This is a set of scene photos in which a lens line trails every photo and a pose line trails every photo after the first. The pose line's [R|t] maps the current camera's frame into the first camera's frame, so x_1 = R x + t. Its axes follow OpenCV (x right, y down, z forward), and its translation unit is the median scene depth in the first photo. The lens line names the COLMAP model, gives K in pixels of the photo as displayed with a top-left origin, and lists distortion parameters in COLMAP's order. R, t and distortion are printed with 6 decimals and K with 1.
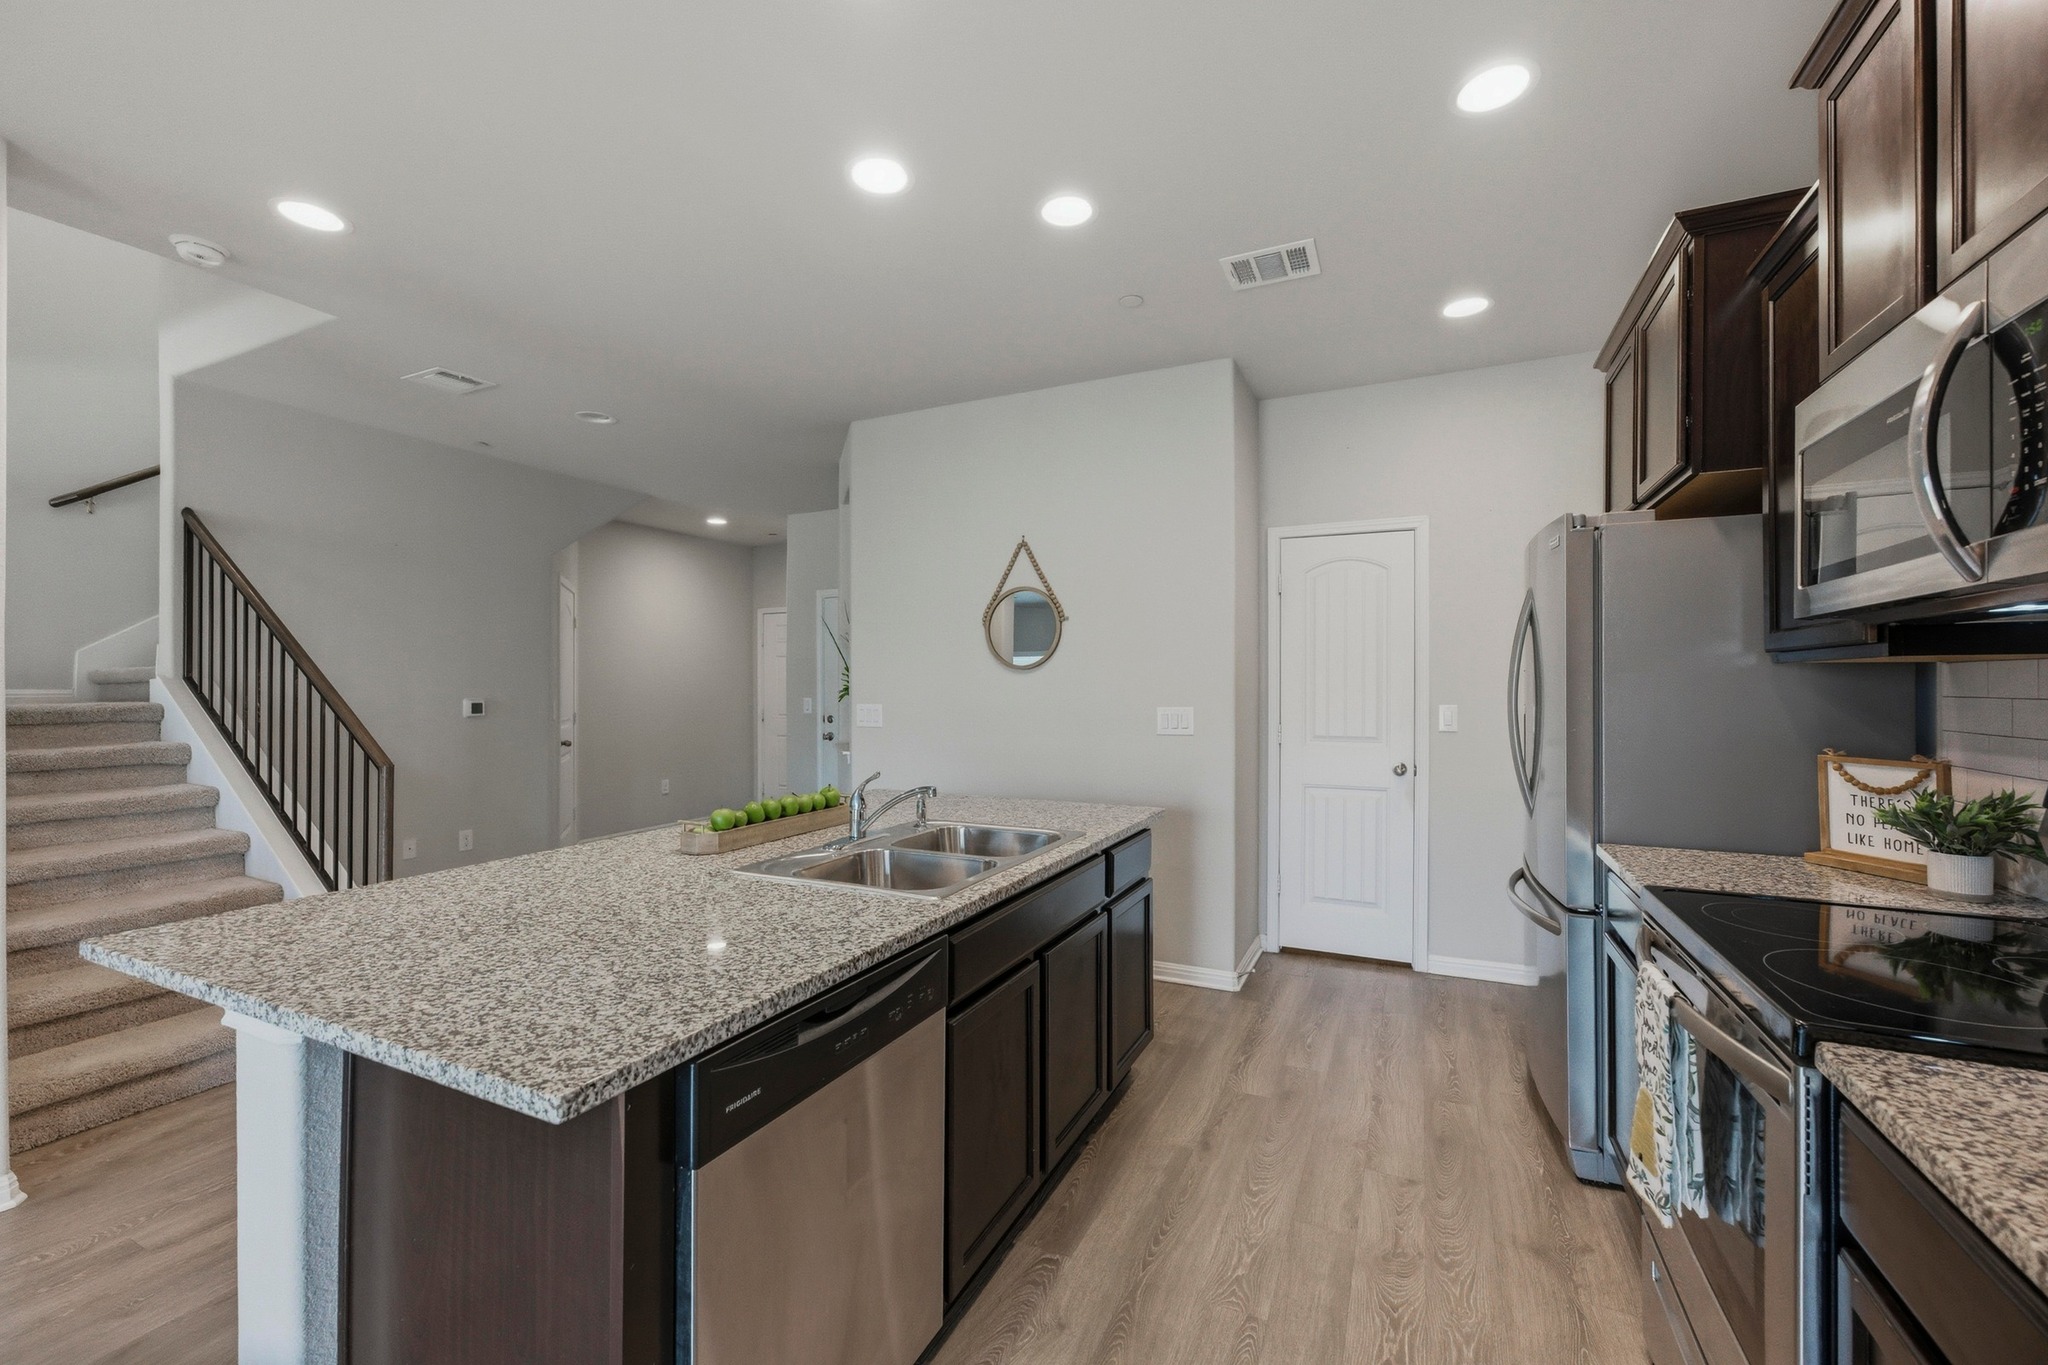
lens RADIAL K [[805.2, 0, 1085.3], [0, 805.2, 689.3], [0, 0, 1]] dist [-0.000249, 0.000000]
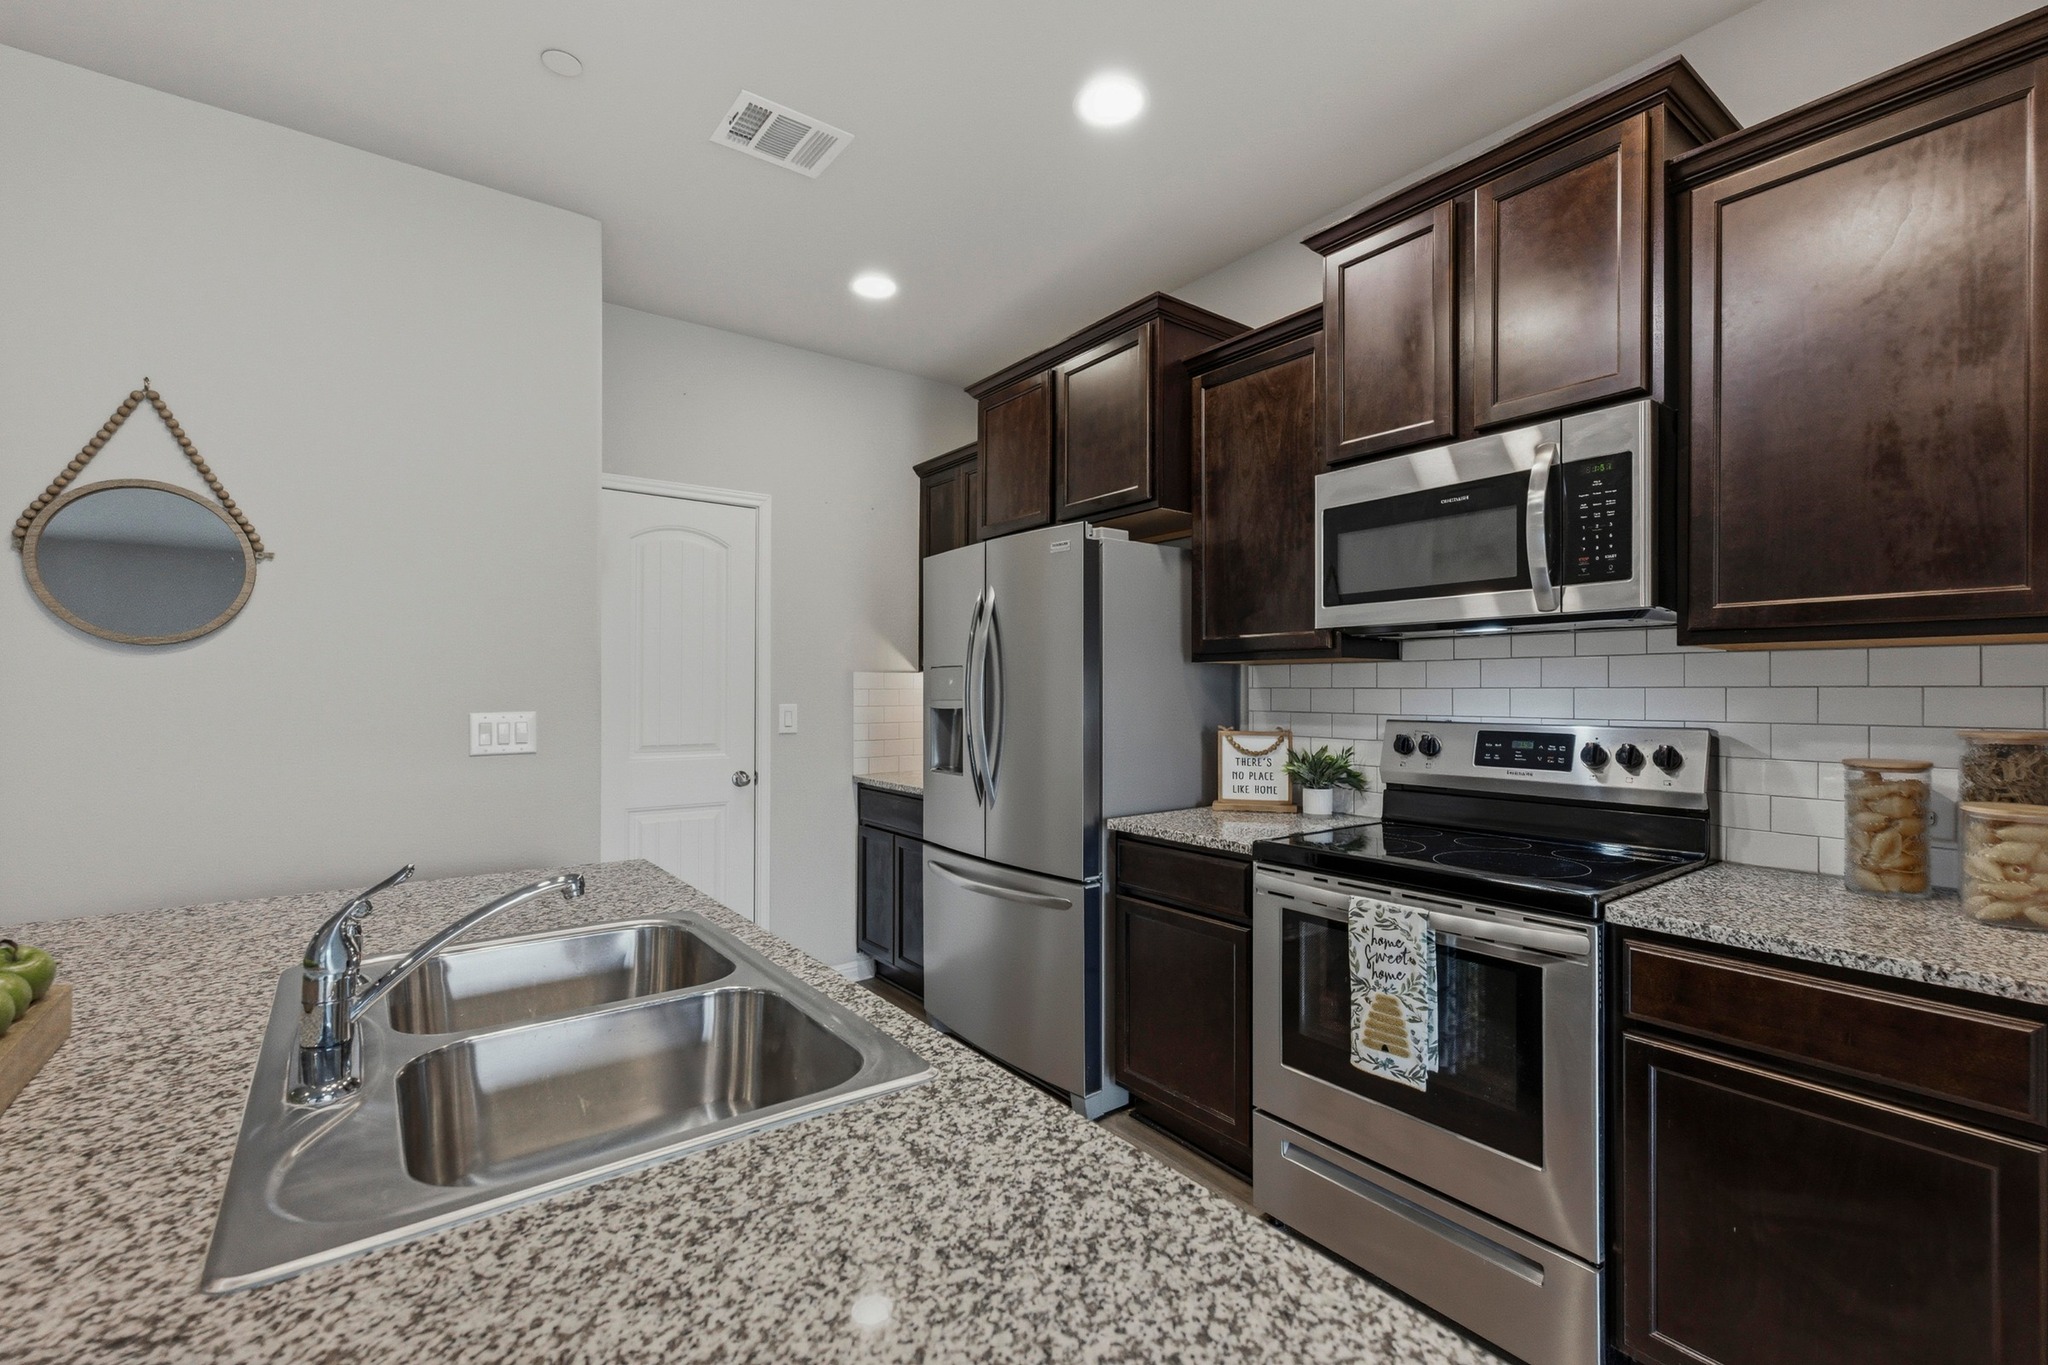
lens RADIAL K [[851.9, 0, 1019.3], [0, 851.9, 689.6], [0, 0, 1]] dist [0.000047, 0.000489]
pose [[0.530543, -0.000752, 0.847658, -0.484610], [0.005816, 0.999979, -0.002753, 0.014609], [-0.847638, 0.006391, 0.530536, 0.524019]]
